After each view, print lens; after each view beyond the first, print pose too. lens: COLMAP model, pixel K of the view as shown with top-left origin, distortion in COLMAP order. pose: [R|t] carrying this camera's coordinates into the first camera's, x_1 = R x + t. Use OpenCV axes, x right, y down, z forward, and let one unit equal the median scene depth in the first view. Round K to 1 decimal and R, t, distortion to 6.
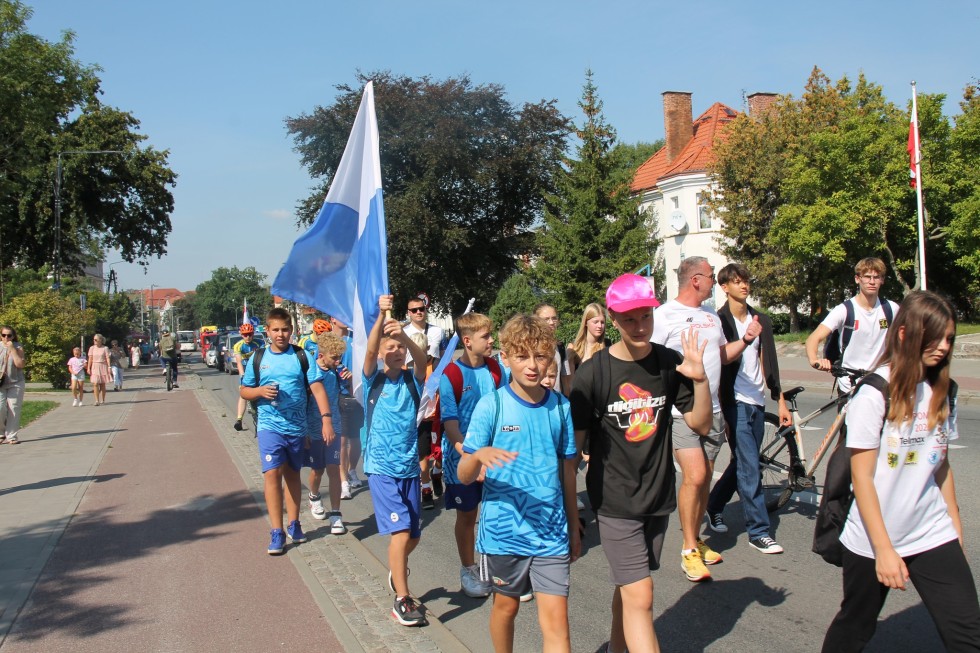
lens RADIAL K [[938.7, 0, 490.0], [0, 938.7, 326.5], [0, 0, 1]] dist [-0.126297, 0.197106]
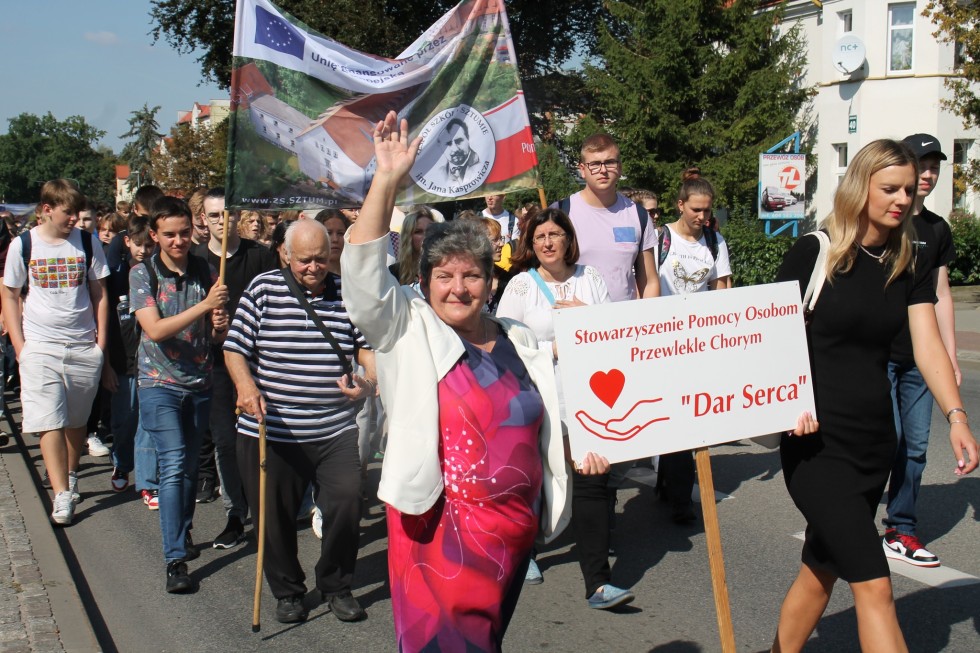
lens RADIAL K [[1443.9, 0, 490.0], [0, 1443.9, 326.5], [0, 0, 1]] dist [0.036323, 0.502961]
pose [[0.998793, 0.041857, 0.025704, -0.024287], [-0.043420, 0.997032, 0.063580, 0.000850], [-0.022967, -0.064619, 0.997646, 0.133498]]
